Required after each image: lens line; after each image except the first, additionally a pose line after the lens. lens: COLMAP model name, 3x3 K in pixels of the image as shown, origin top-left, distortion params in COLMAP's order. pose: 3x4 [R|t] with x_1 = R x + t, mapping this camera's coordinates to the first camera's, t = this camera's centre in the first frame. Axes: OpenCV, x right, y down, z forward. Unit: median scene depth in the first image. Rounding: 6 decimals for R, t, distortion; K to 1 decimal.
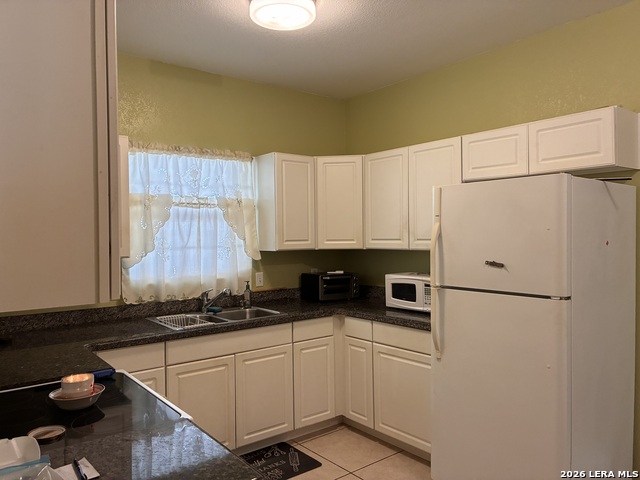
lens RADIAL K [[487.1, 0, 317.2], [0, 487.1, 241.1], [0, 0, 1]] dist [0.037602, -0.013079]
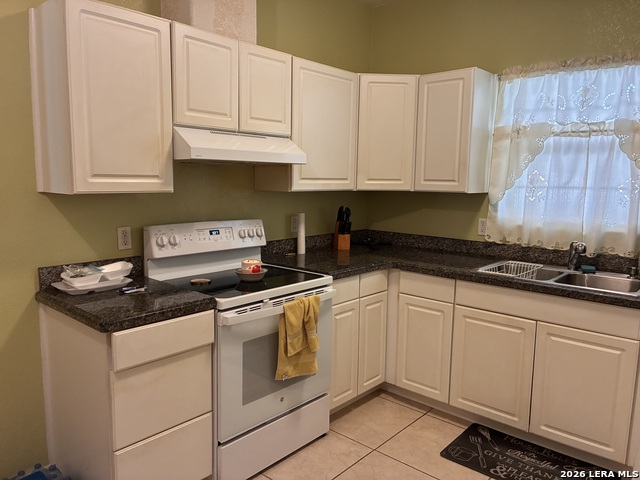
lens RADIAL K [[487.1, 0, 317.5], [0, 487.1, 239.4], [0, 0, 1]] dist [0.037602, -0.013079]
pose [[0.194268, 0.146329, -0.969973, 0.471592], [-0.031181, 0.989233, 0.142990, -0.005294], [0.980453, 0.002466, 0.196739, 0.438092]]
